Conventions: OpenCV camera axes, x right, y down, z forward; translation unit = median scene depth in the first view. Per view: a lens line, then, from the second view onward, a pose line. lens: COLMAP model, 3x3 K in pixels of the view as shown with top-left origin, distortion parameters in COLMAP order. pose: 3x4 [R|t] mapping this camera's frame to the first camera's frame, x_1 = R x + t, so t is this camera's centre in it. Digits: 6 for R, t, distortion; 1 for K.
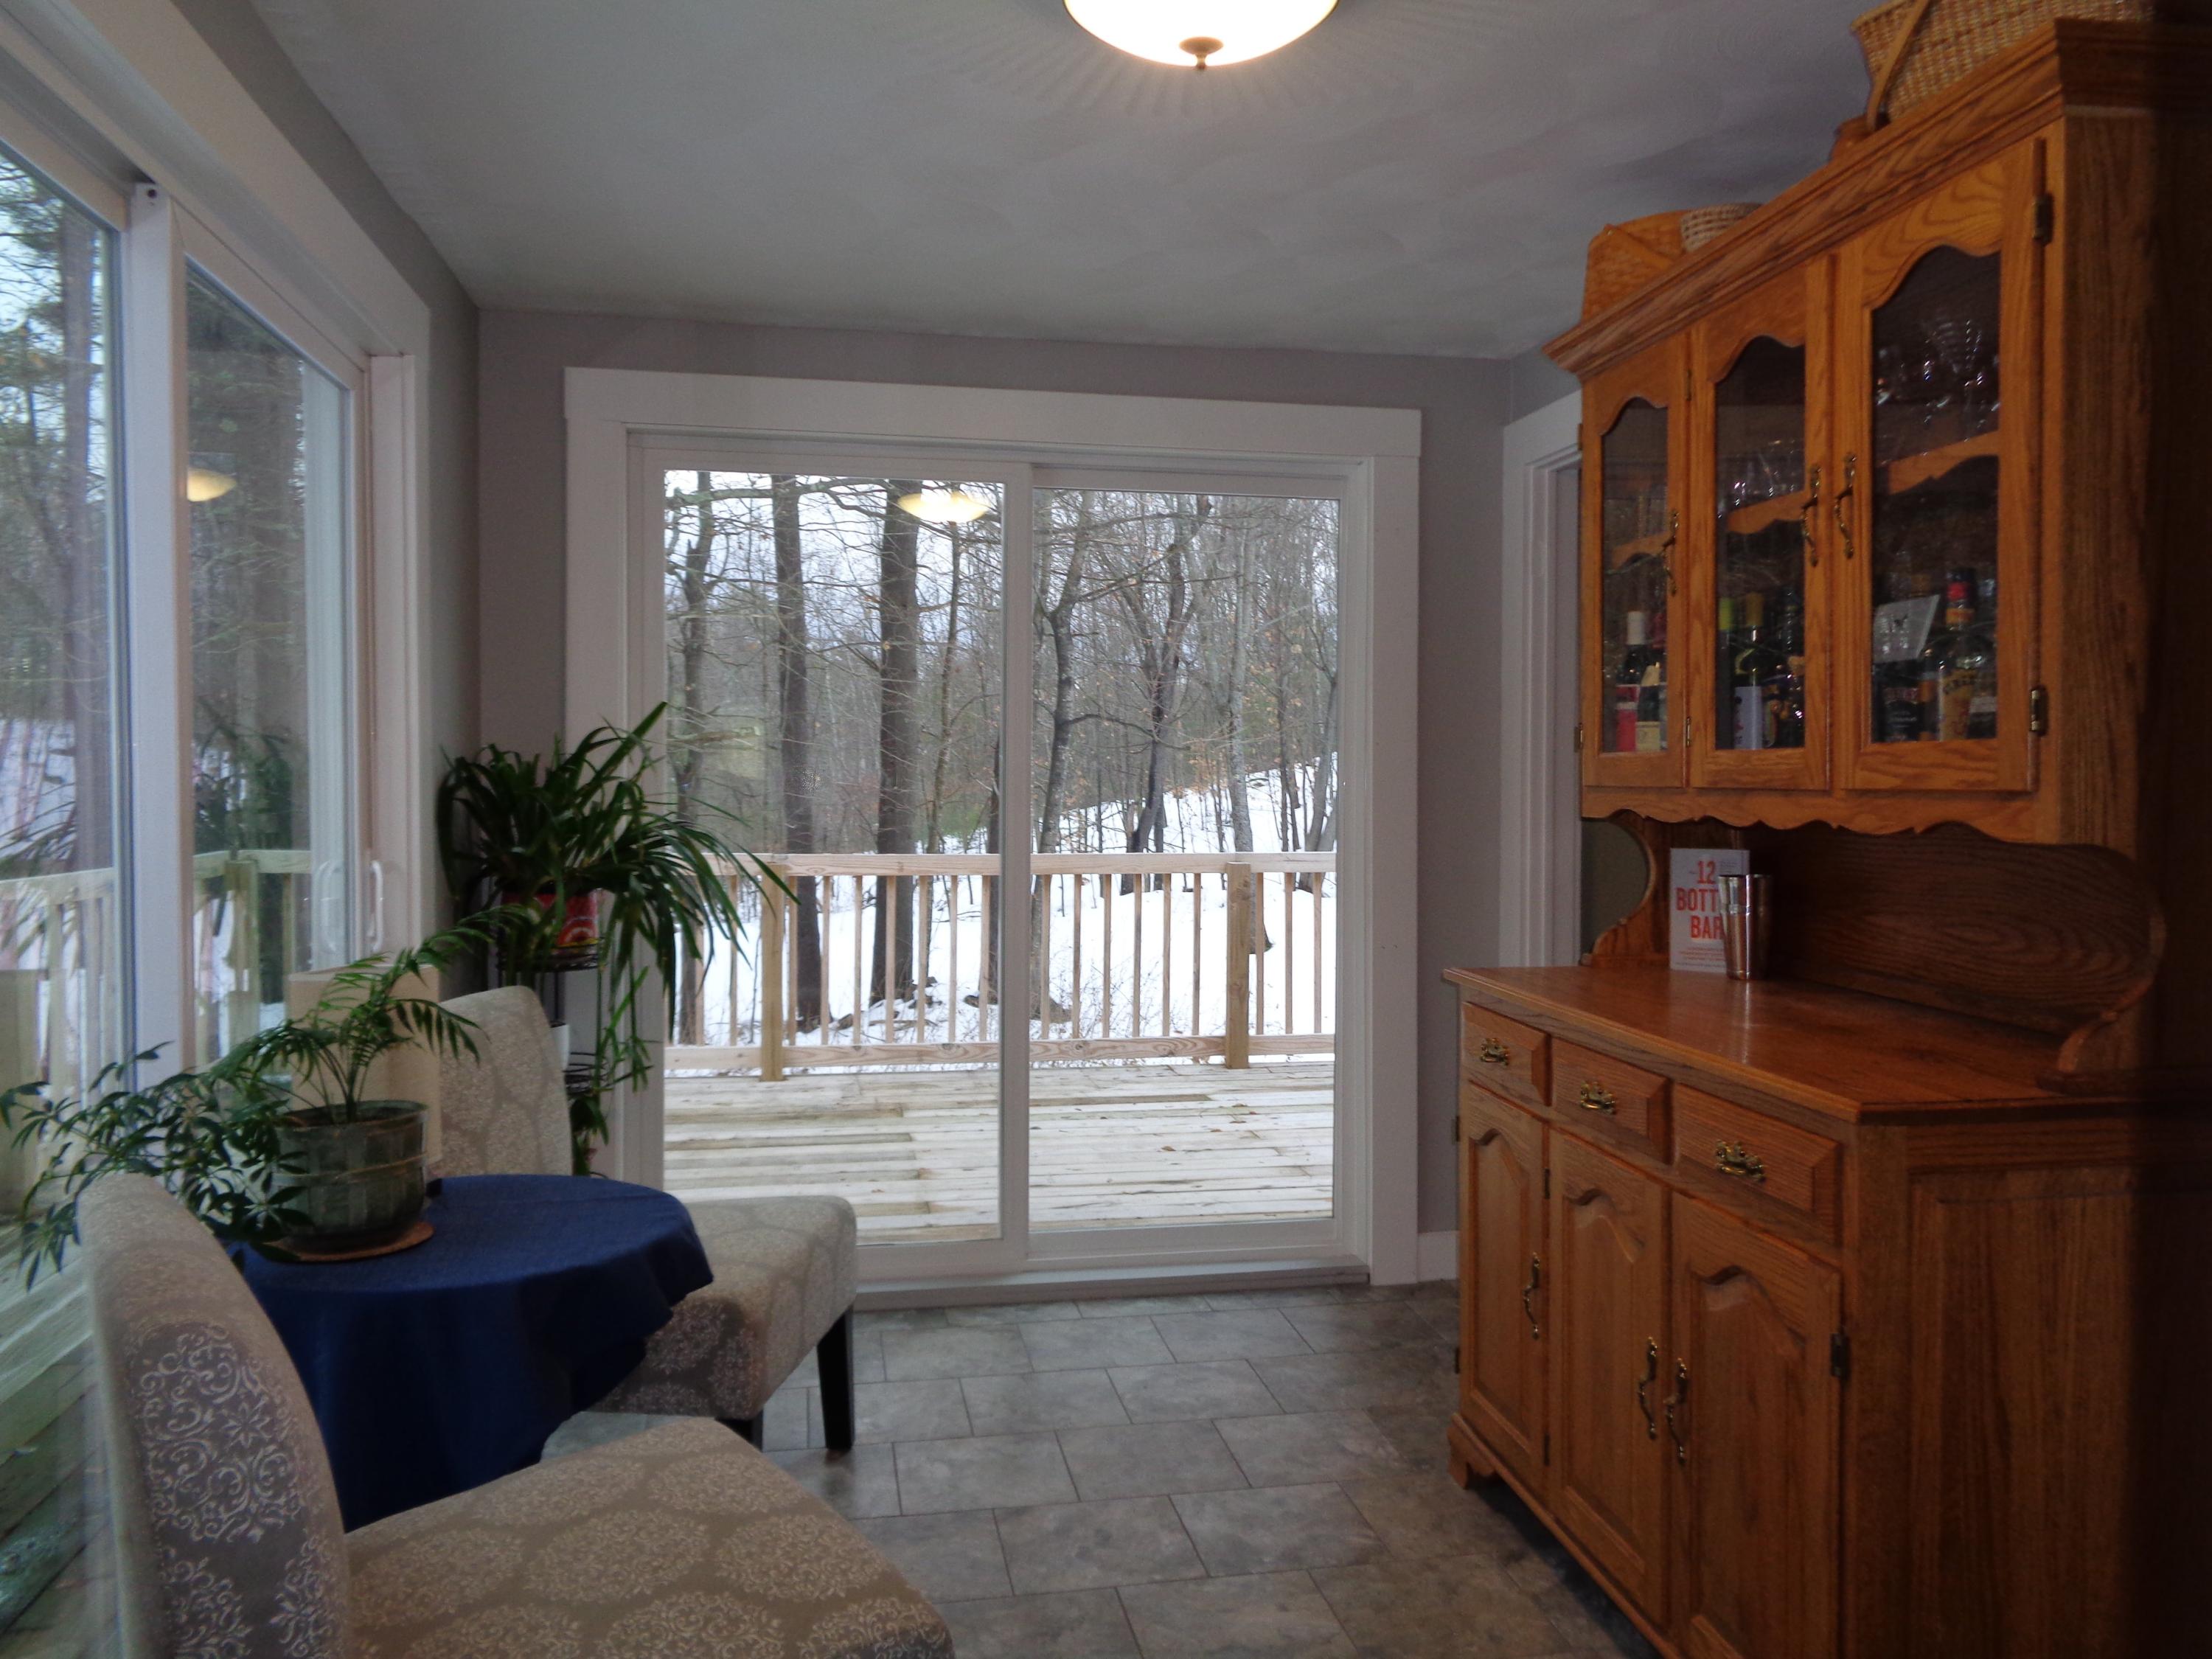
lens RADIAL K [[1666.0, 0, 1109.4], [0, 1666.0, 814.7], [0, 0, 1]] dist [0.029984, 0.002178]
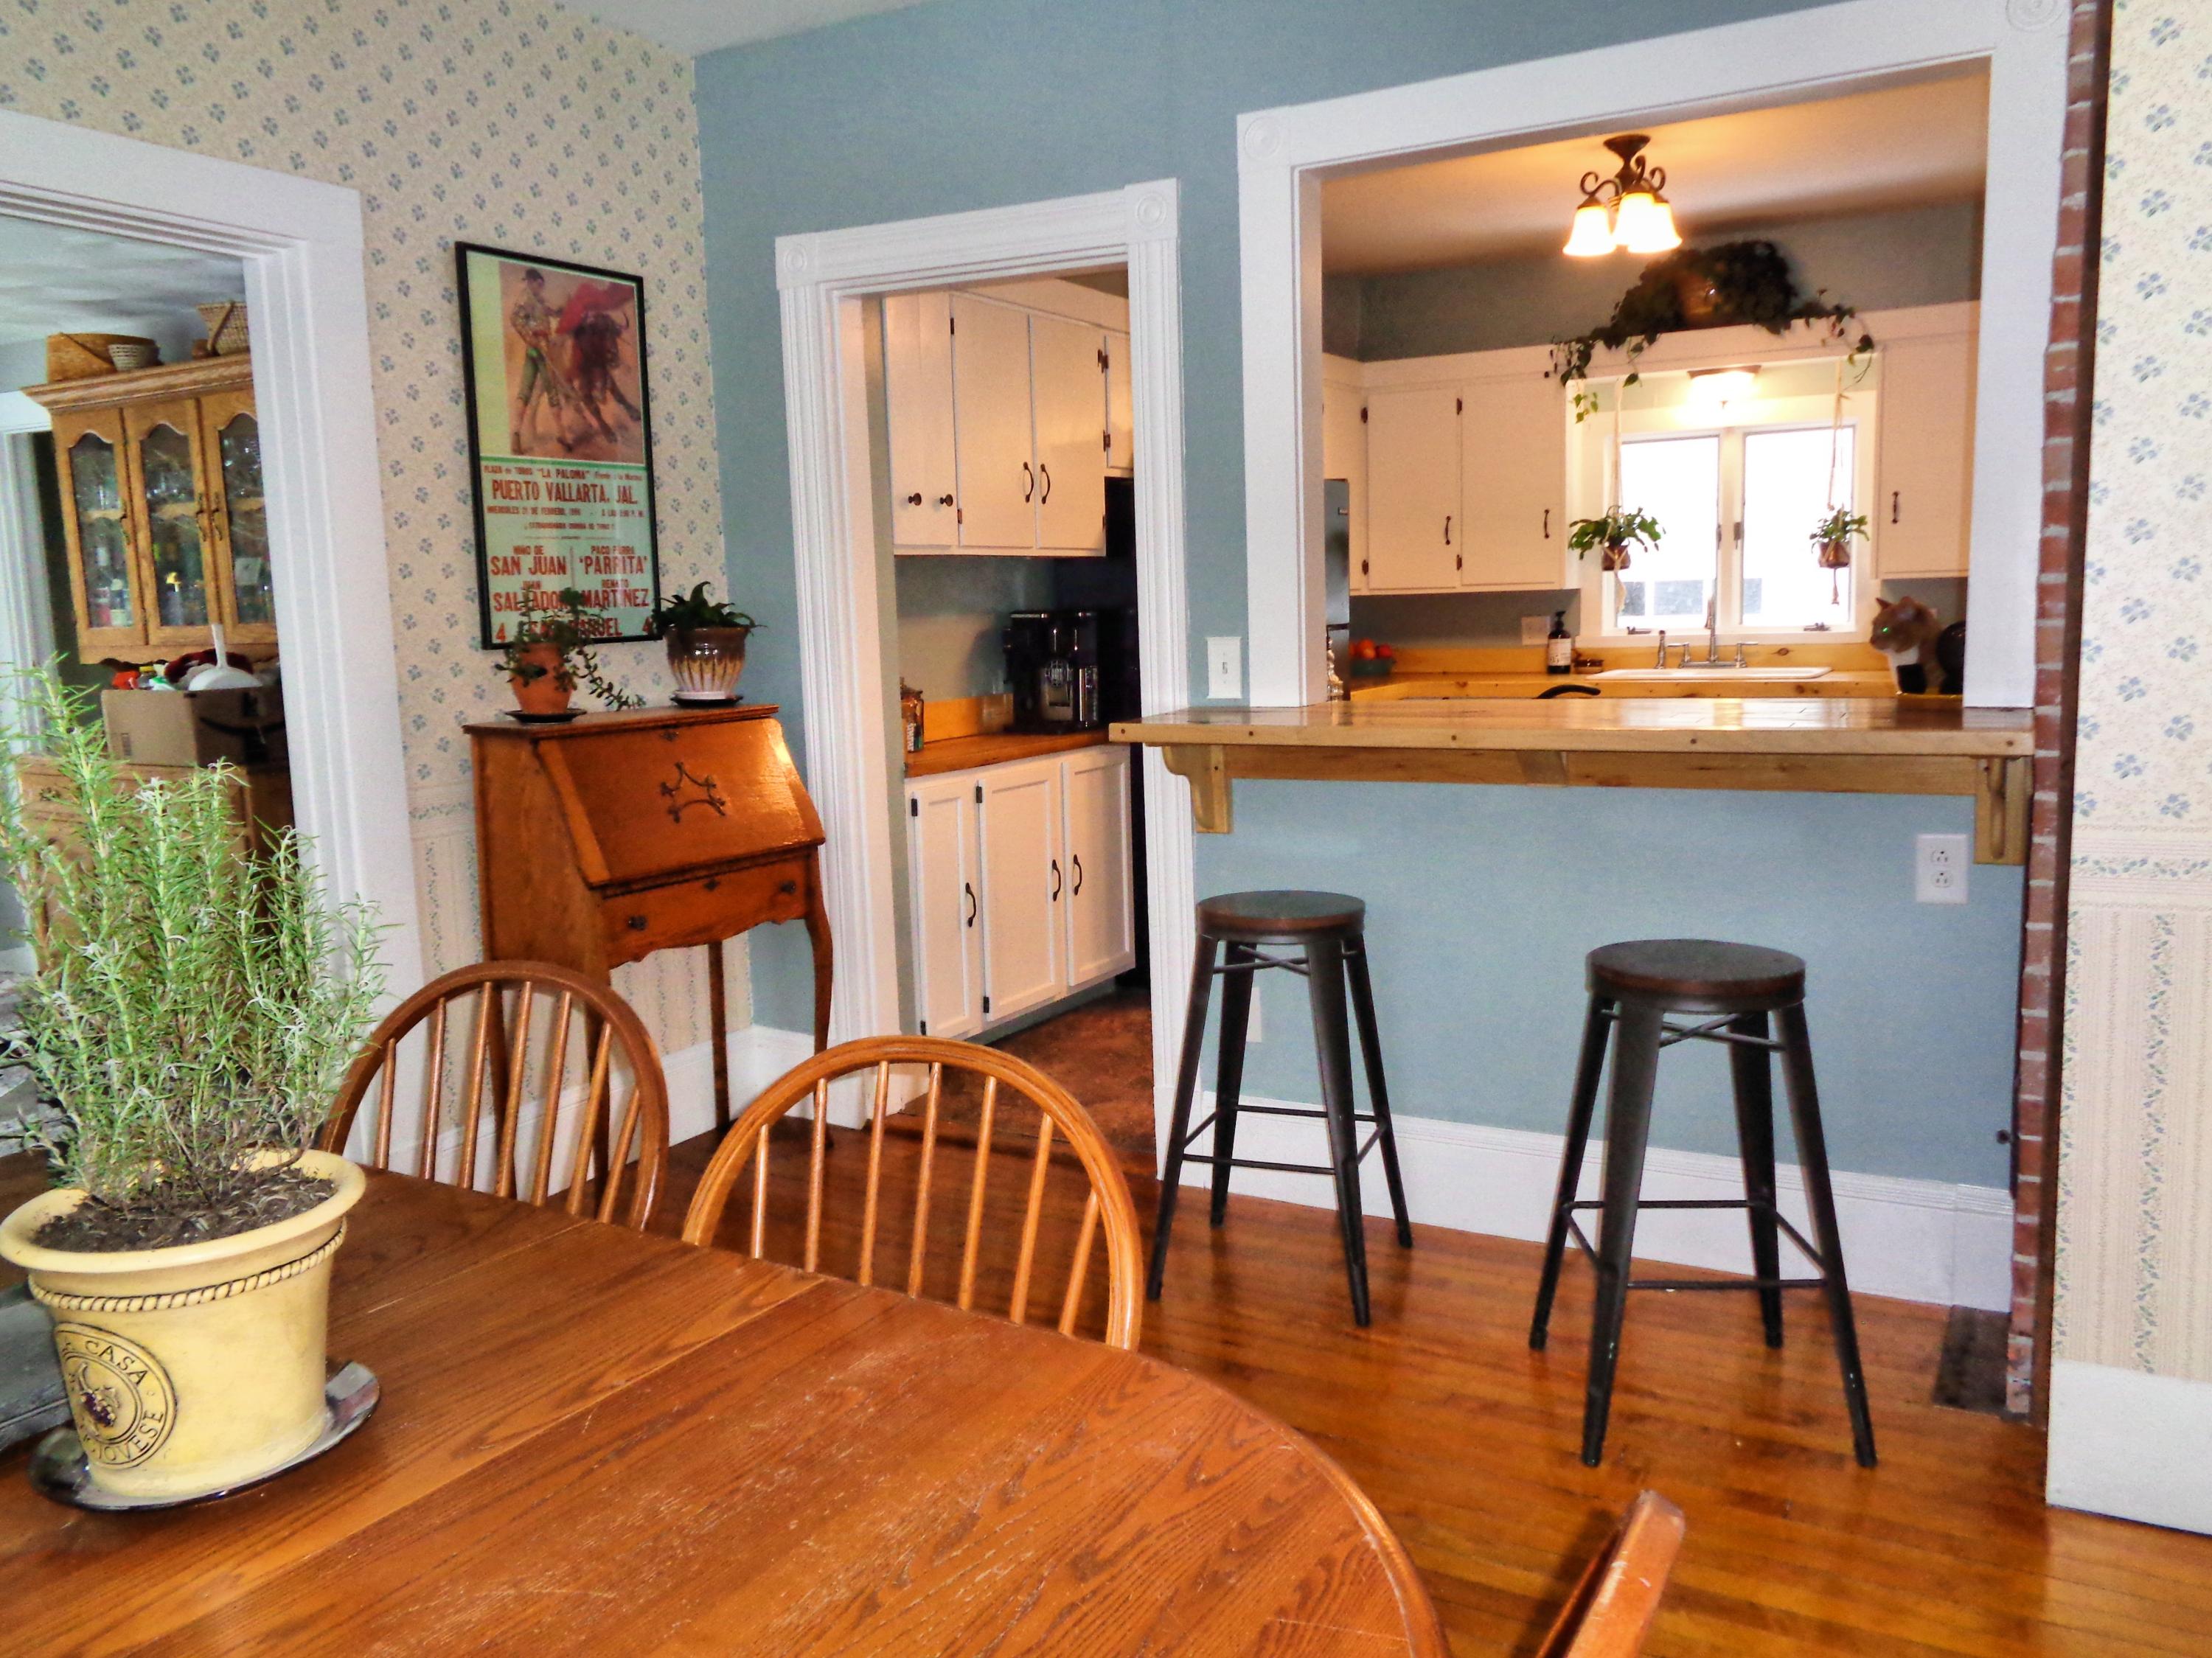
lens RADIAL K [[1665.9, 0, 1106.4], [0, 1665.9, 818.0], [0, 0, 1]] dist [0.029984, 0.002178]
pose [[0.635285, -0.110414, 0.764344, -0.475882], [0.039999, 0.993103, 0.110215, 0.013346], [-0.771241, -0.039446, 0.635320, -1.140399]]
